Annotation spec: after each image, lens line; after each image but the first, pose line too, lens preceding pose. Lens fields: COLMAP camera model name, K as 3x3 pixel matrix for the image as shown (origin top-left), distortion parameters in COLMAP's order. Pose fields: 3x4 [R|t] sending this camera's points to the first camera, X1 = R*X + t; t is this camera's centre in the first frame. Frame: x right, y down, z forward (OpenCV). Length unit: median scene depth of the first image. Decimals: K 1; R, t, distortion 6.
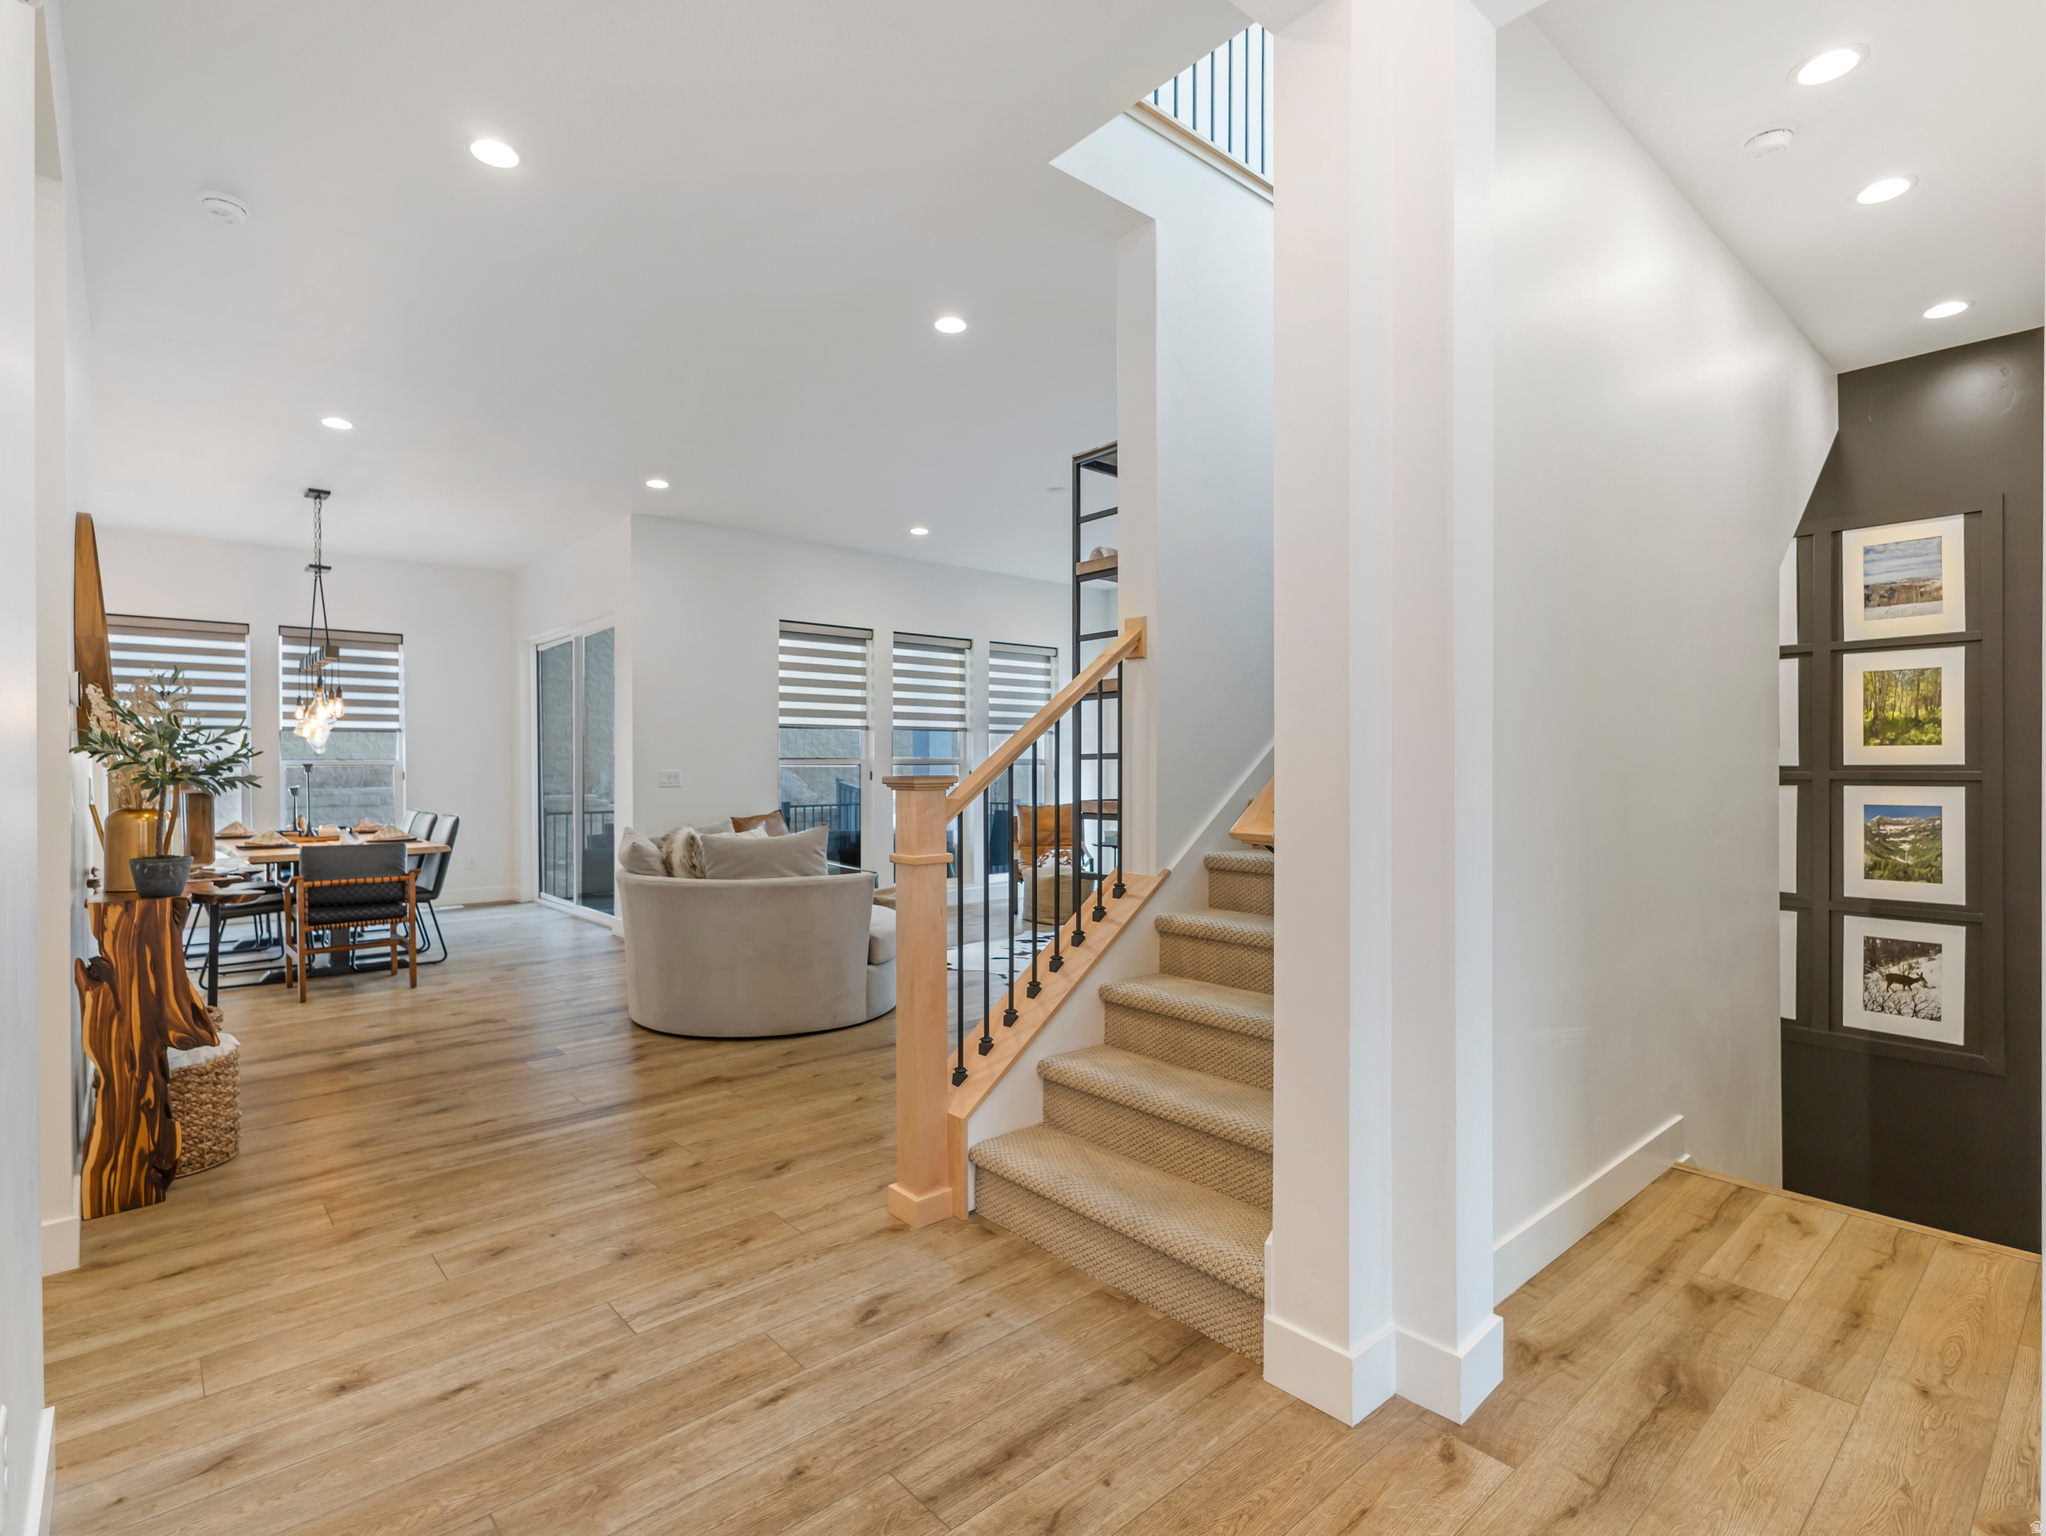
lens RADIAL K [[1006.4, 0, 1020.1], [0, 1006.4, 769.0], [0, 0, 1]] dist [0.004907, 0.000249]
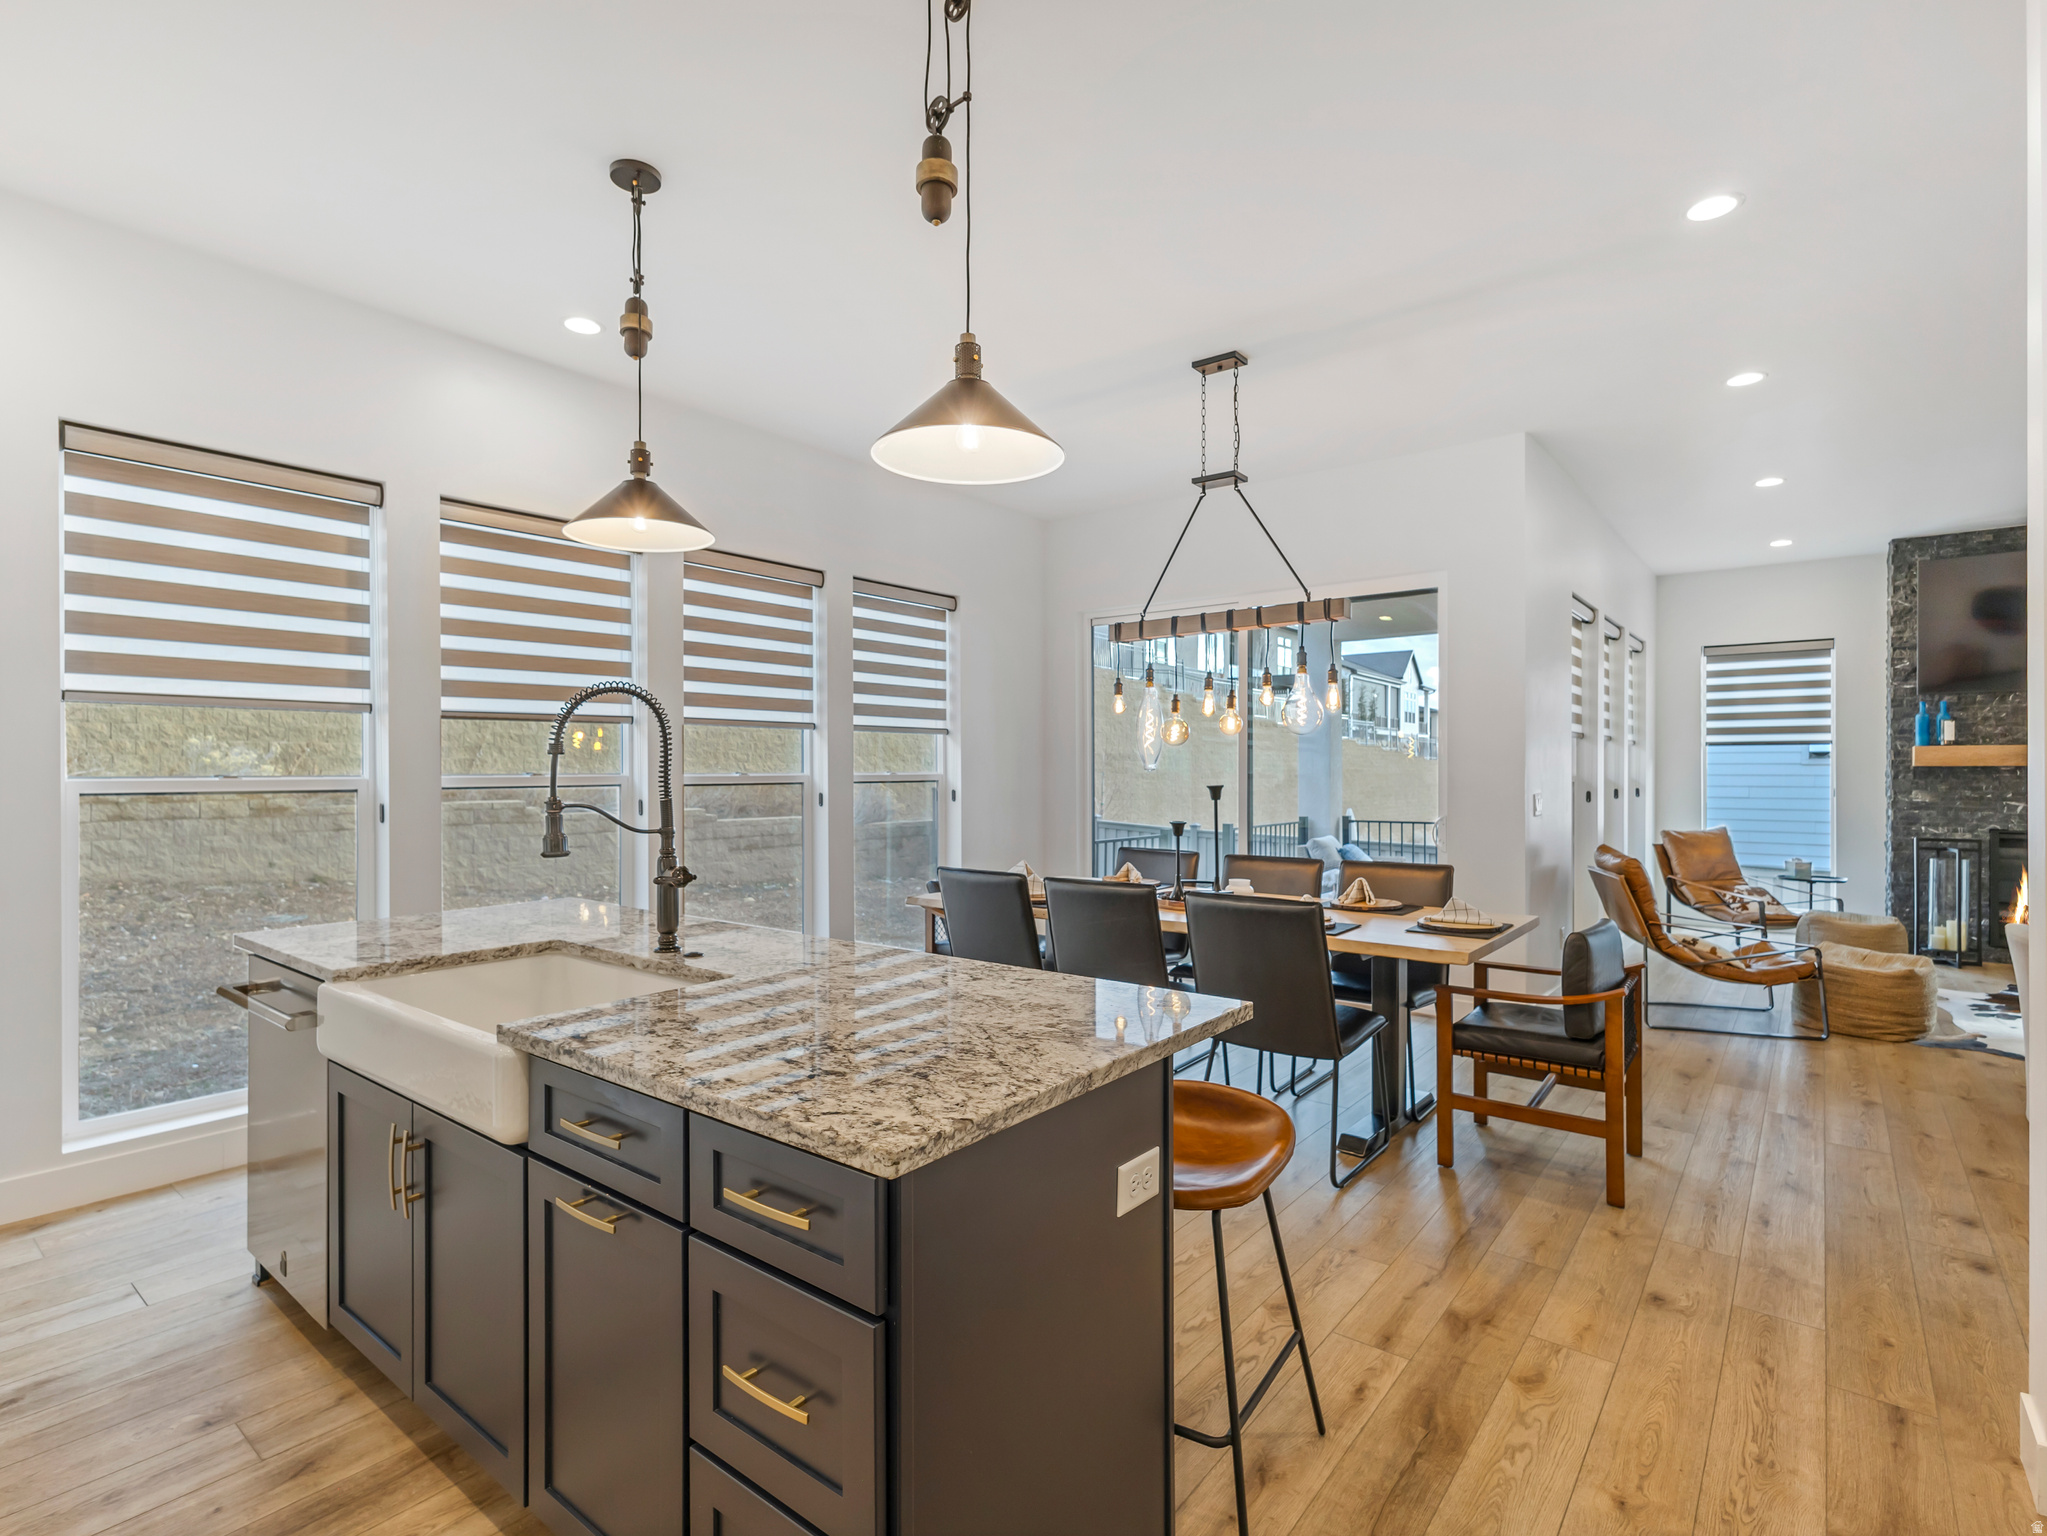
lens RADIAL K [[1006.8, 0, 1020.6], [0, 1006.8, 769.0], [0, 0, 1]] dist [0.004907, 0.000249]
pose [[0.984187, 0.004910, 0.177063, -0.958555], [-0.004050, 0.999978, -0.005218, -0.012013], [-0.177085, 0.004418, 0.984186, 0.412185]]
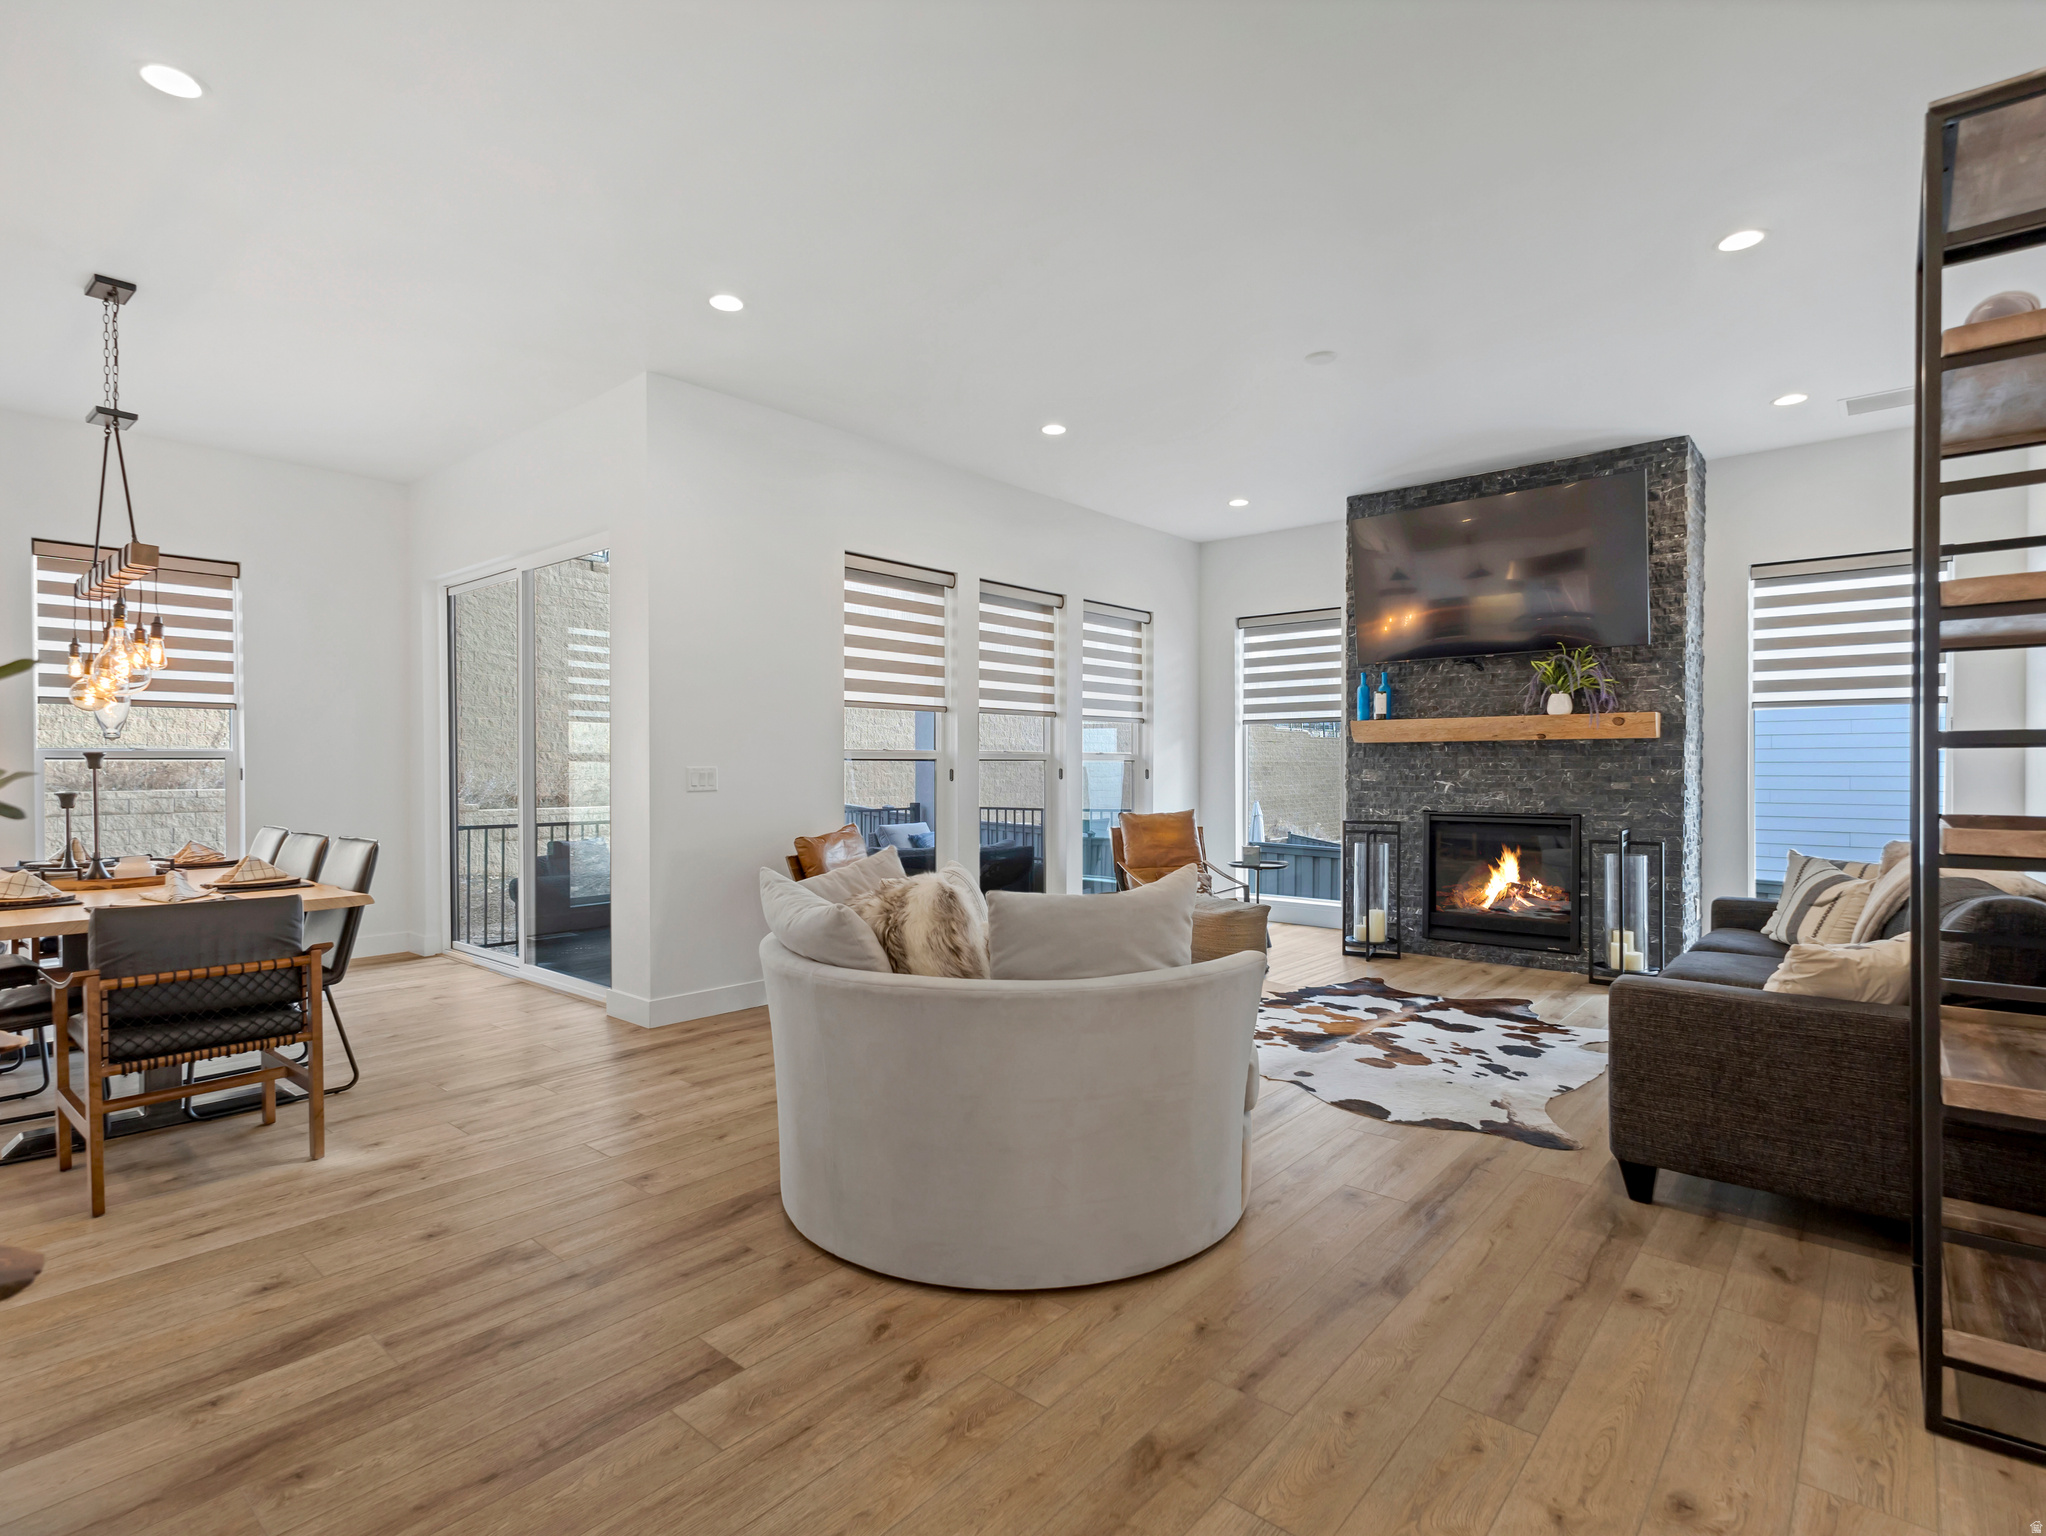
lens RADIAL K [[1019.5, 0, 1023.0], [0, 1019.5, 775.2], [0, 0, 1]] dist [0.001046, 0.000499]
pose [[0.989999, 0.001581, 0.141068, -0.267311], [-0.002415, 0.999981, 0.005738, 0.003209], [-0.141056, -0.006021, 0.989983, 0.353240]]
